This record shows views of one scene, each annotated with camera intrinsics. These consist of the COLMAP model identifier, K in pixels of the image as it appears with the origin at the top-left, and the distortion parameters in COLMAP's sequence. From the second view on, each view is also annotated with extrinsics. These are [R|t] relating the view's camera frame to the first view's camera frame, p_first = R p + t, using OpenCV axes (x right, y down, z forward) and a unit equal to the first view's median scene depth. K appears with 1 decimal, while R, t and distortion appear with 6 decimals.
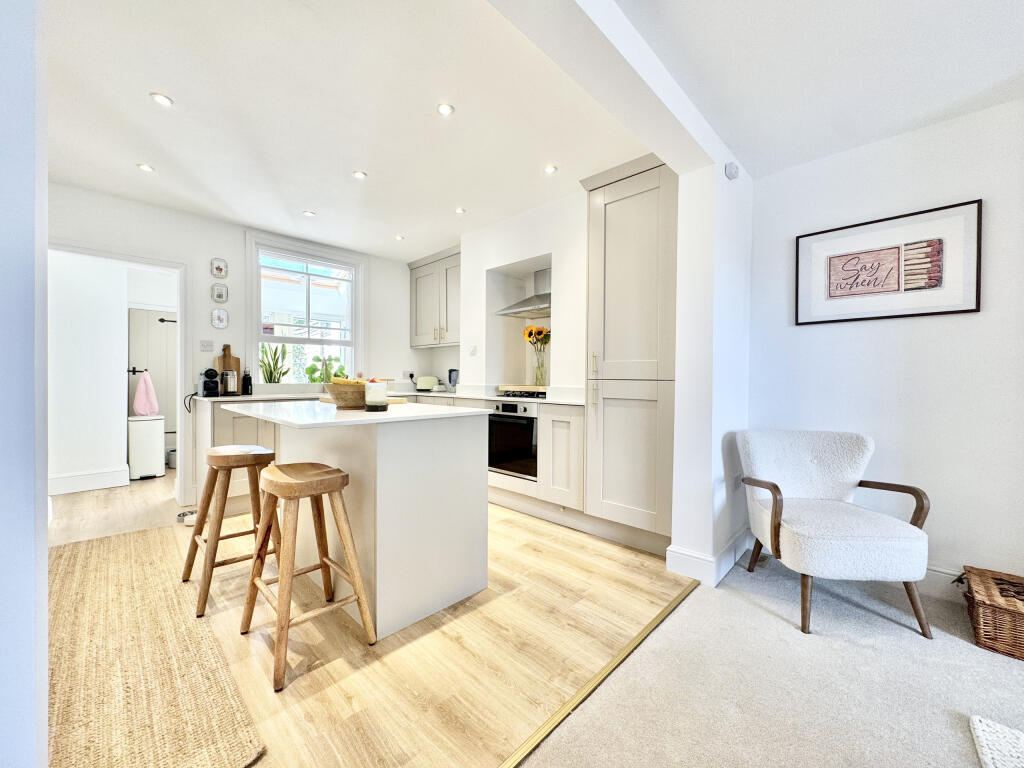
lens RADIAL K [[397.4, 0, 515.8], [0, 397.4, 379.4], [0, 0, 1]] dist [-0.001498, -0.000300]
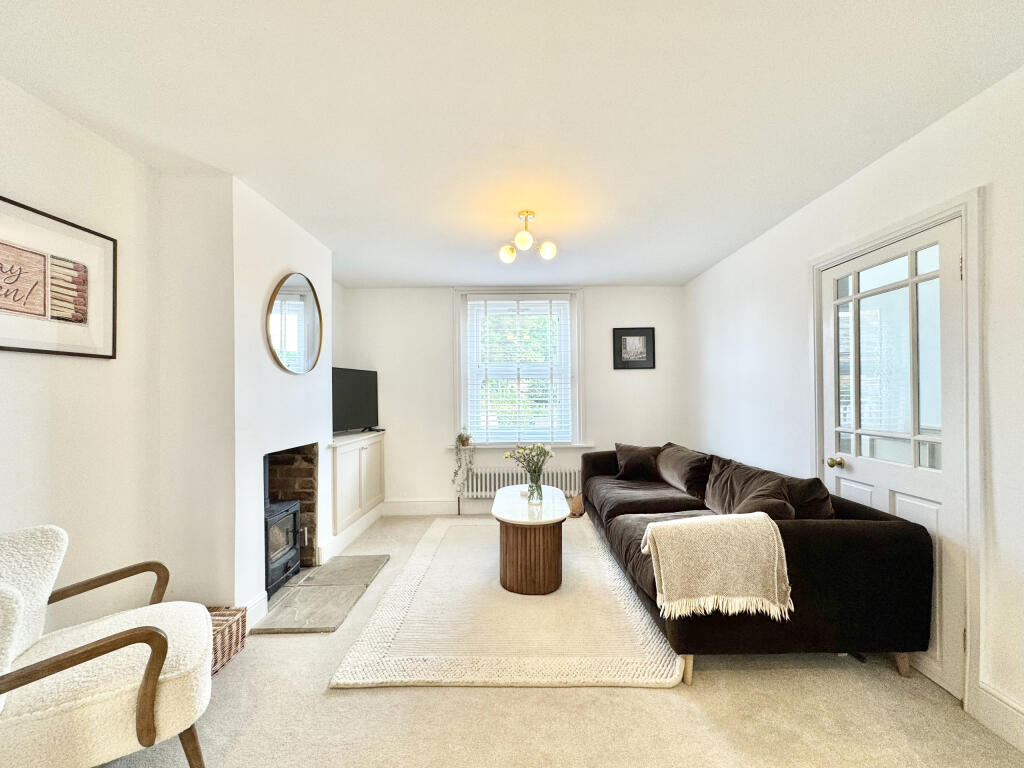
lens RADIAL K [[423.1, 0, 515.9], [0, 423.1, 392.8], [0, 0, 1]] dist [0.000150, 0.000314]
pose [[-0.693563, 0.001461, 0.720394, -0.168699], [0.010393, 0.999914, 0.007978, -0.074841], [-0.720321, 0.013020, -0.693519, 0.840712]]
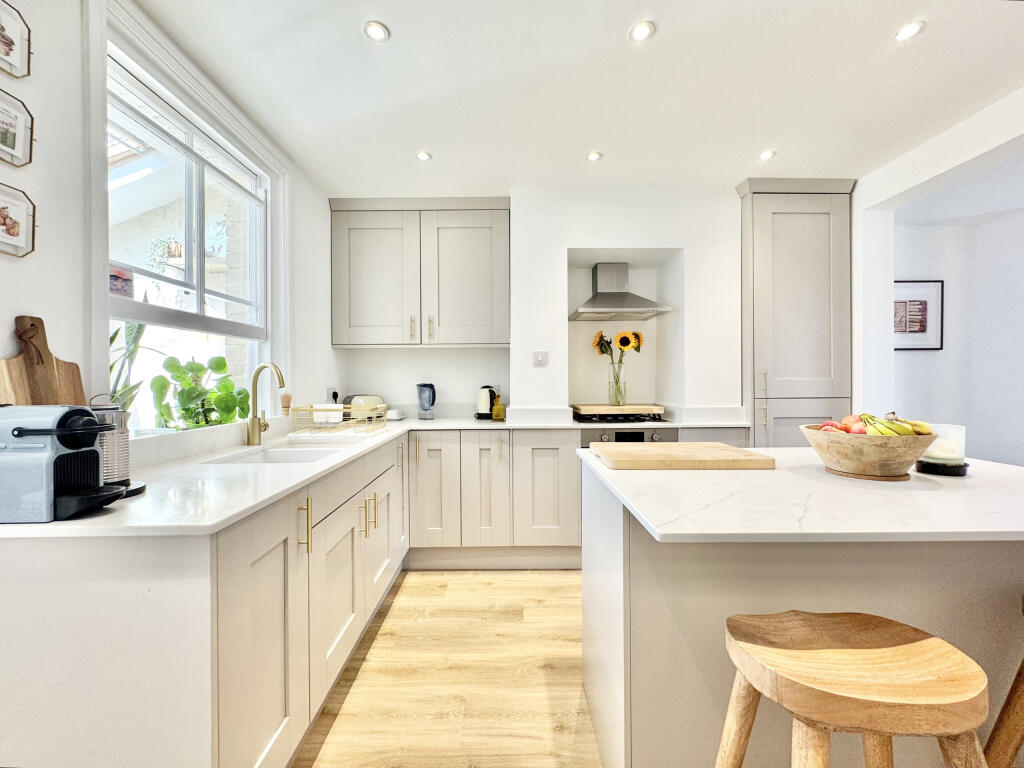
lens RADIAL K [[411.3, 0, 510.6], [0, 411.3, 380.3], [0, 0, 1]] dist [-0.001344, -0.000104]
pose [[0.721949, -0.008714, 0.691891, -1.039200], [0.012977, 0.999915, -0.000948, -0.057436], [-0.691824, 0.009663, 0.722001, 0.838825]]
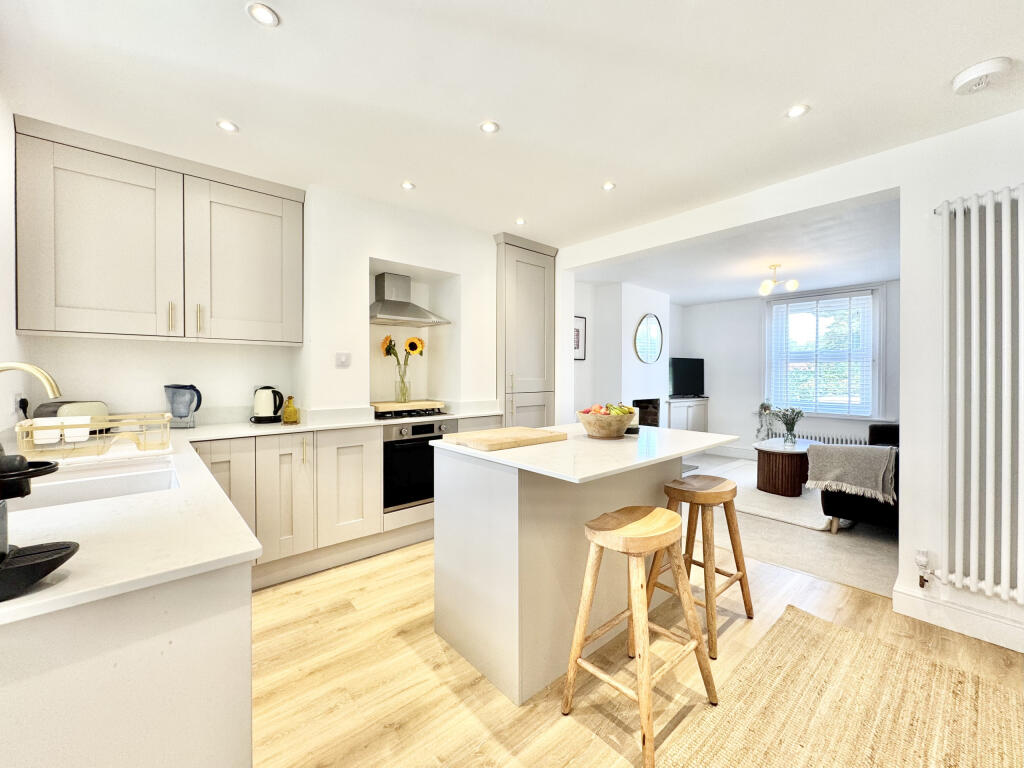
lens RADIAL K [[405.9, 0, 502.7], [0, 405.9, 375.2], [0, 0, 1]] dist [-0.000987, -0.000171]
pose [[0.111583, -0.010914, 0.993695, -1.296048], [0.004739, 0.999934, 0.010450, -0.084540], [-0.993744, 0.003543, 0.111627, 1.032063]]
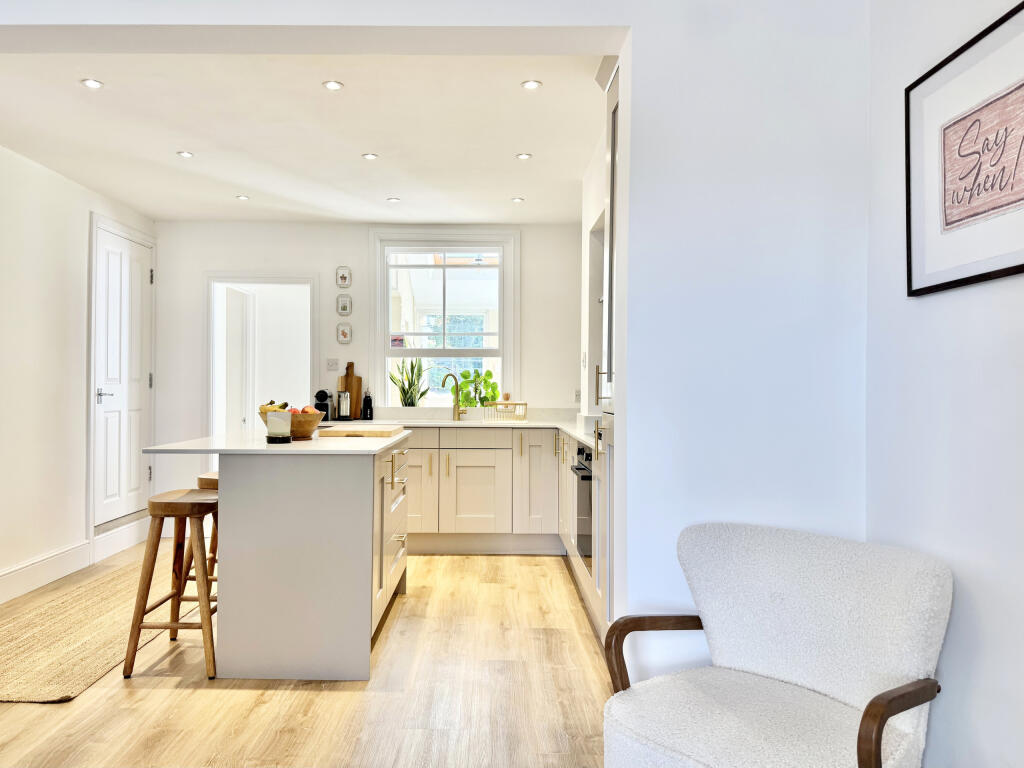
lens RADIAL K [[730.3, 0, 512.0], [0, 730.3, 384.0], [0, 0, 1]] dist [-0.006483, -0.003191]
pose [[0.710800, -0.003648, -0.703385, 1.002590], [-0.009167, 0.999854, -0.014450, -0.029827], [0.703335, 0.016719, 0.710662, 0.159961]]
